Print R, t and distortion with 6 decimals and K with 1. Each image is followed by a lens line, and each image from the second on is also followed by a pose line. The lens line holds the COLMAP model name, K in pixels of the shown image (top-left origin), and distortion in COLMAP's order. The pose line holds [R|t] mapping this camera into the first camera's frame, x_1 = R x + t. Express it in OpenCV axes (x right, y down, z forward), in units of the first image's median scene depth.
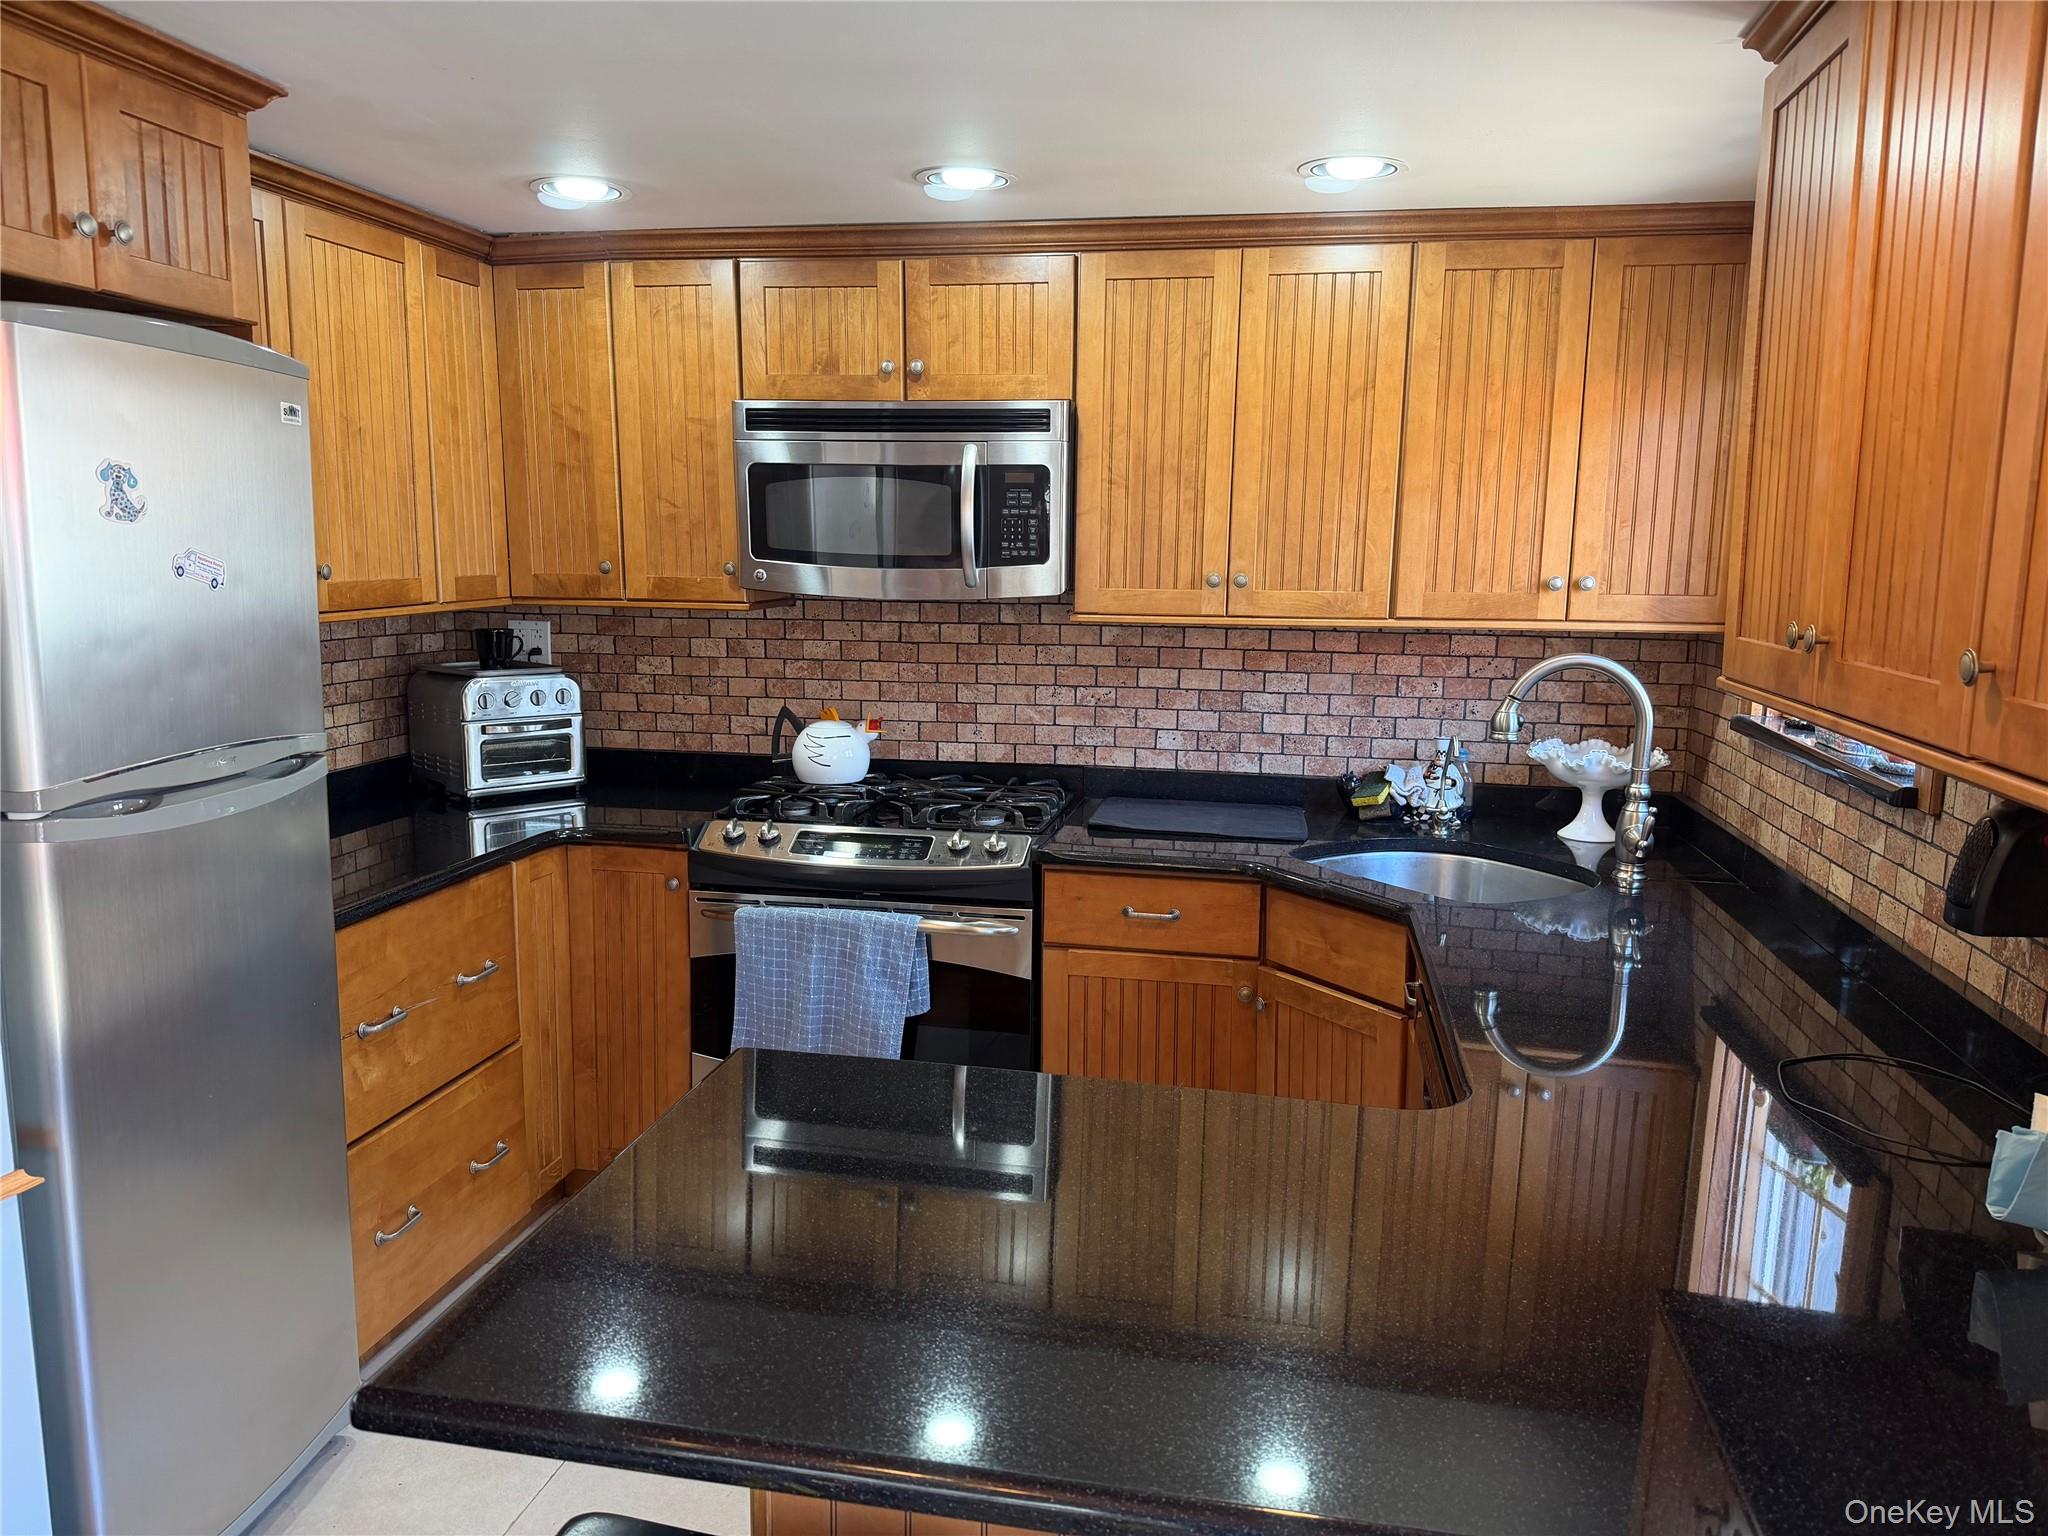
lens RADIAL K [[1427.2, 0, 1038.3], [0, 1427.2, 781.5], [0, 0, 1]] dist [0.075561, -0.073341]
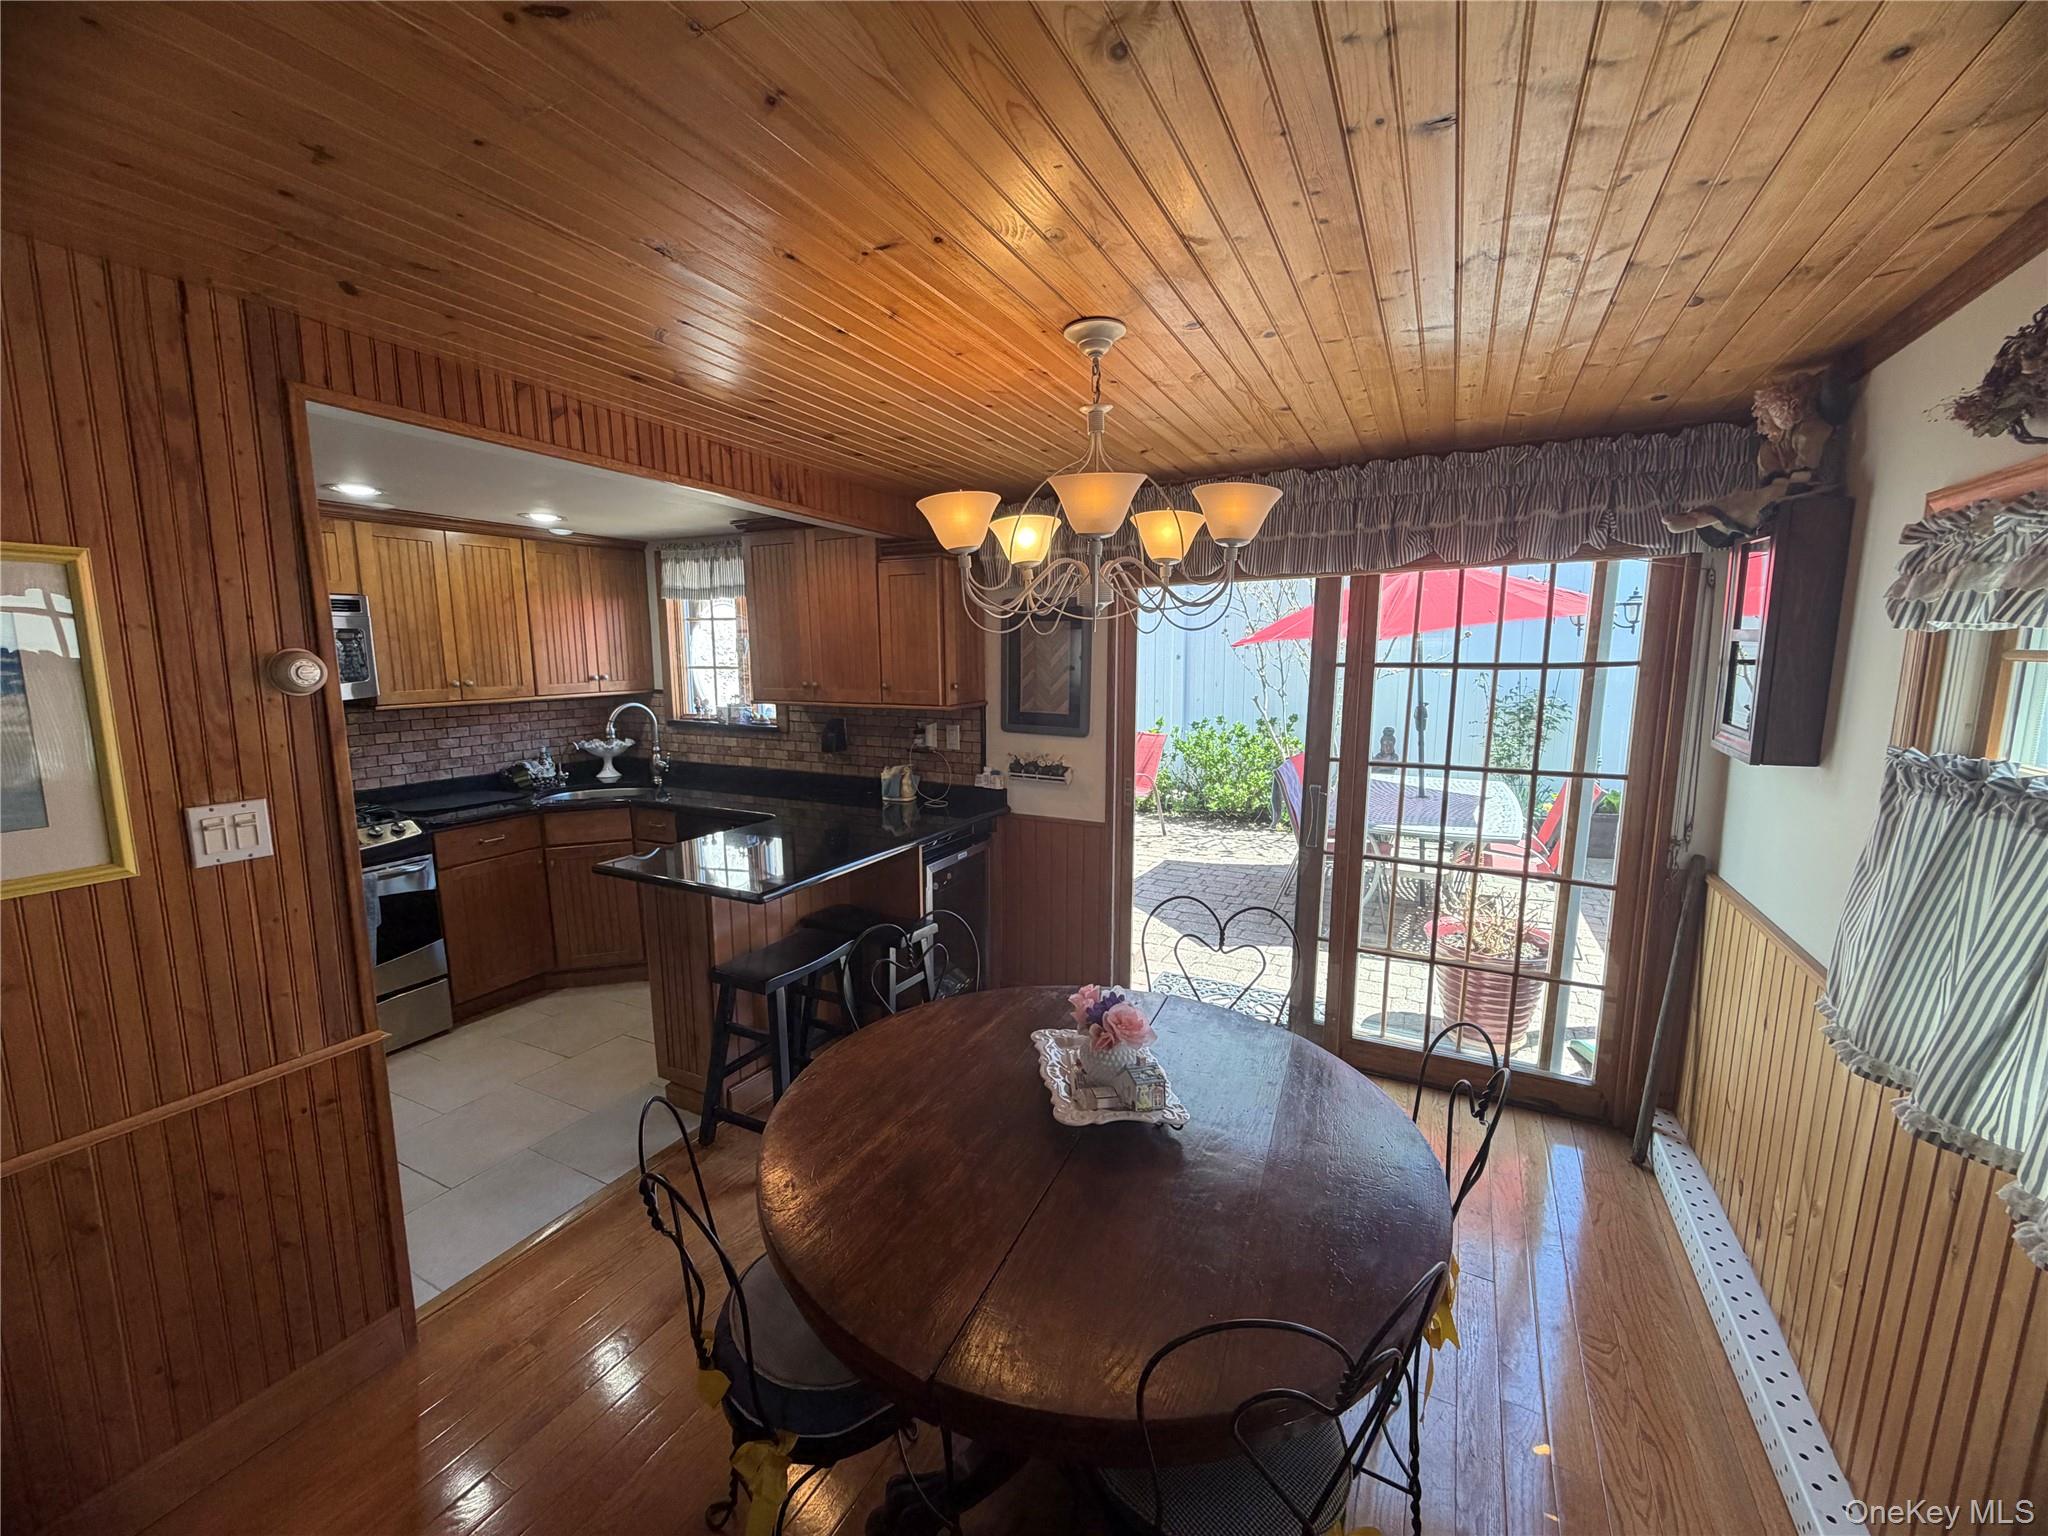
lens RADIAL K [[813.0, 0, 1017.7], [0, 813.0, 770.1], [0, 0, 1]] dist [0.001531, 0.000526]
pose [[0.276317, -0.158427, 0.947919, -0.805366], [0.170845, 0.978707, 0.113771, -0.012789], [-0.945759, 0.130510, 0.297500, -0.116371]]
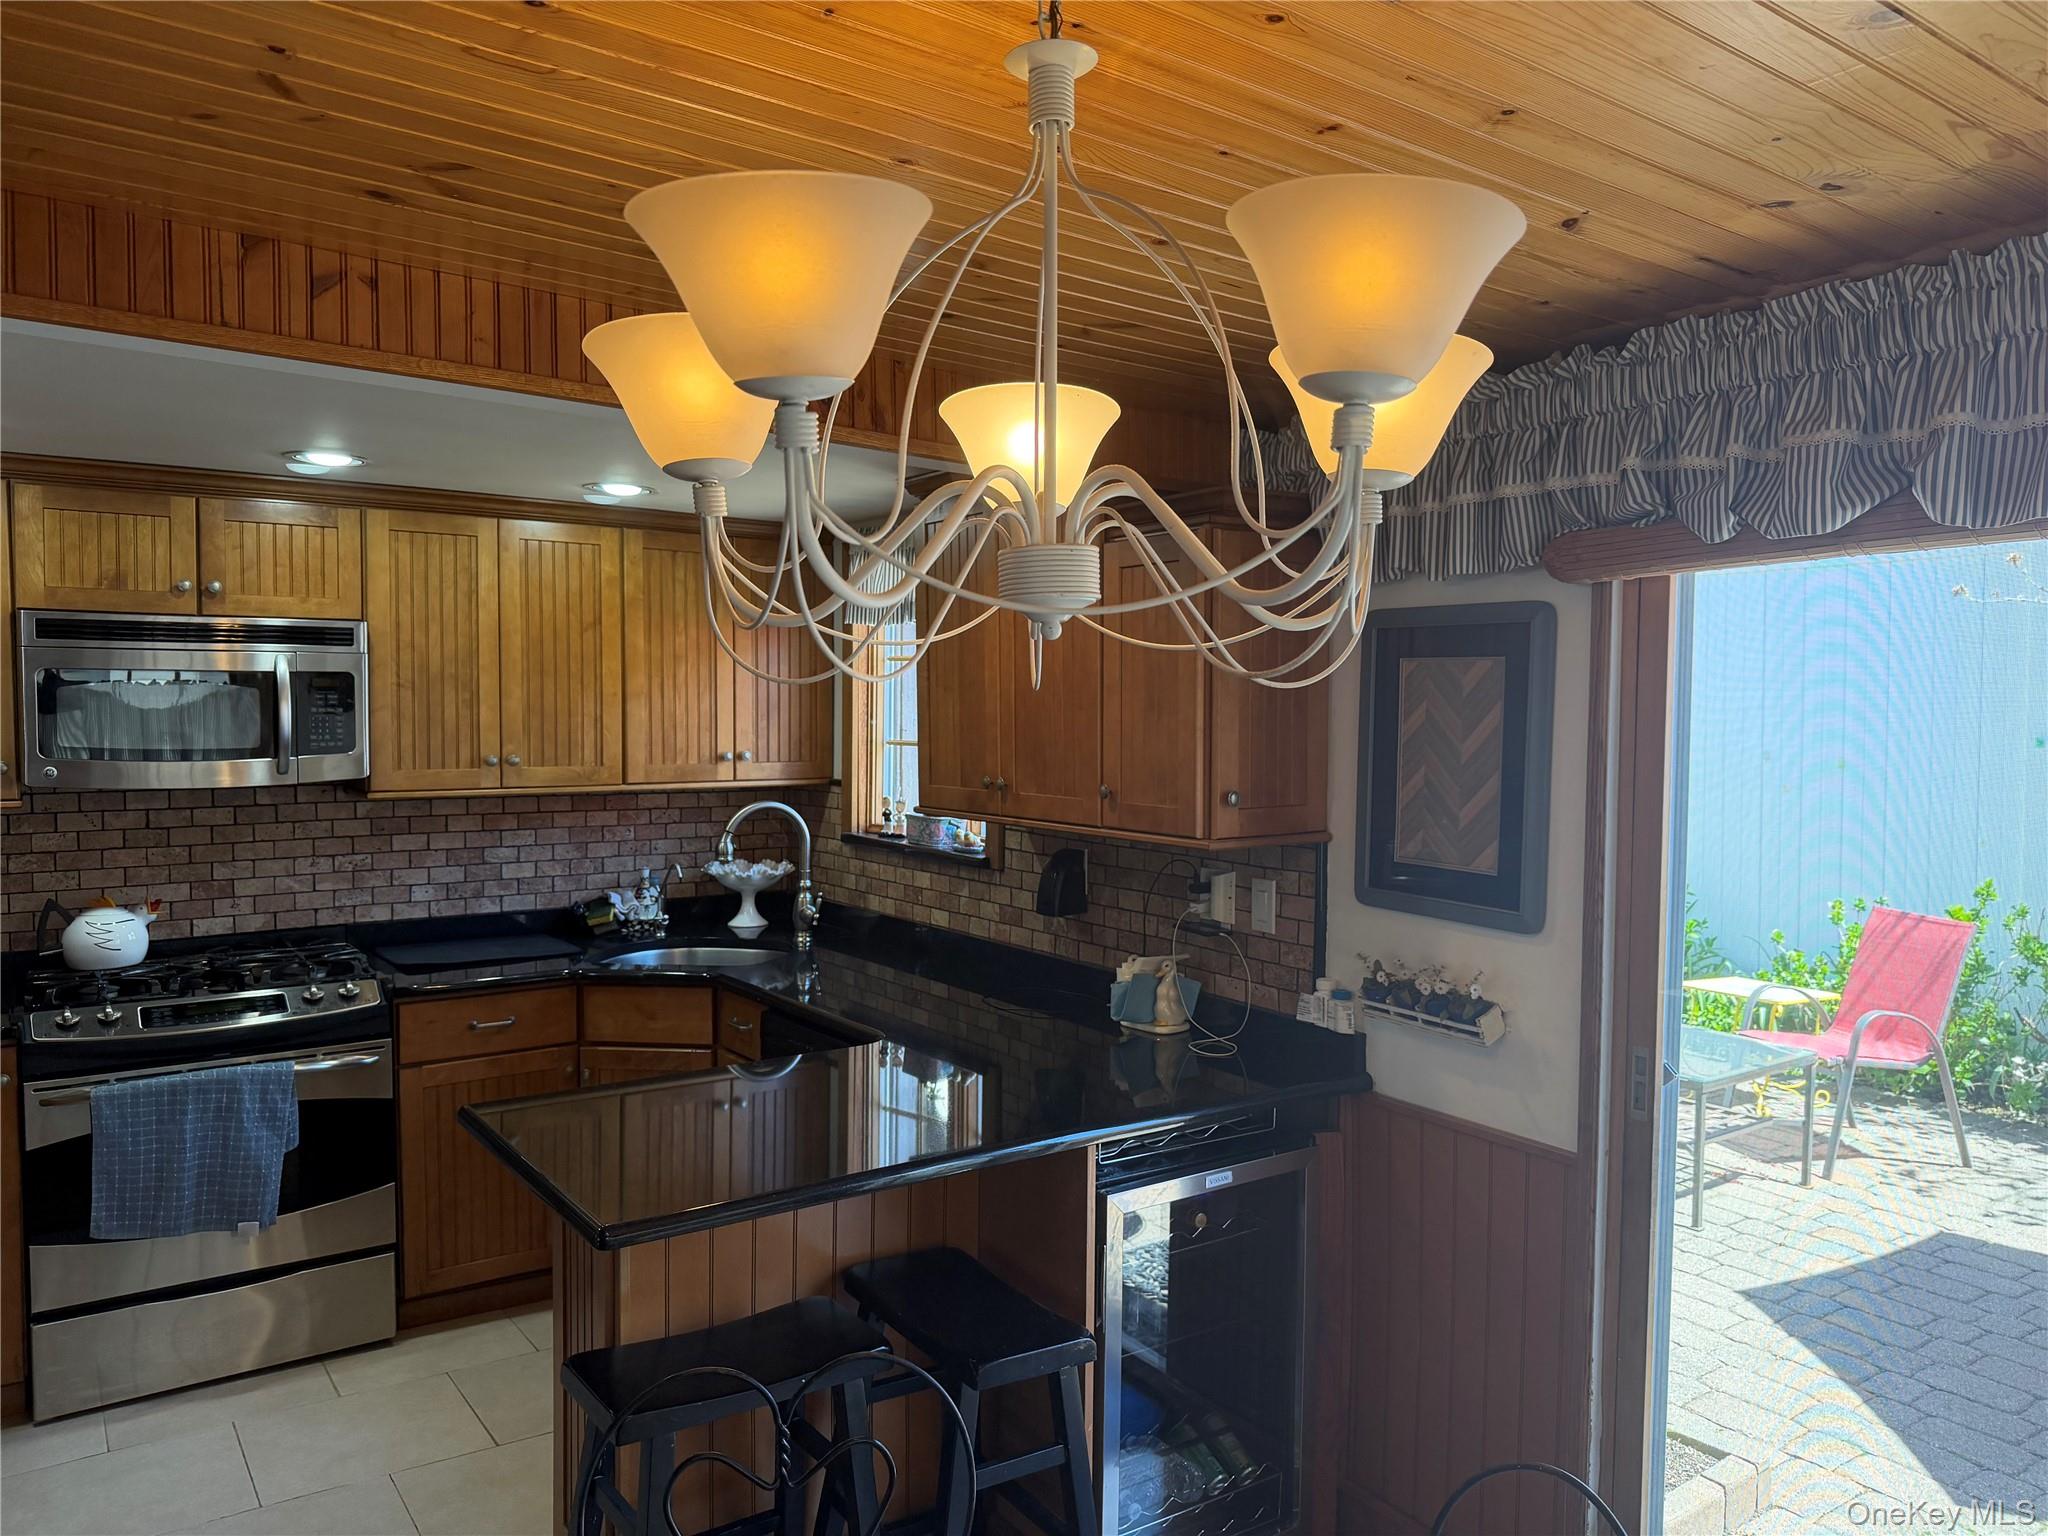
lens RADIAL K [[1427.2, 0, 1042.2], [0, 1427.2, 770.0], [0, 0, 1]] dist [0.075561, -0.073341]
pose [[0.684653, -0.041662, 0.727677, -0.489715], [0.125463, 0.990200, -0.061352, 0.009670], [-0.717990, 0.133301, 0.683170, -0.249522]]
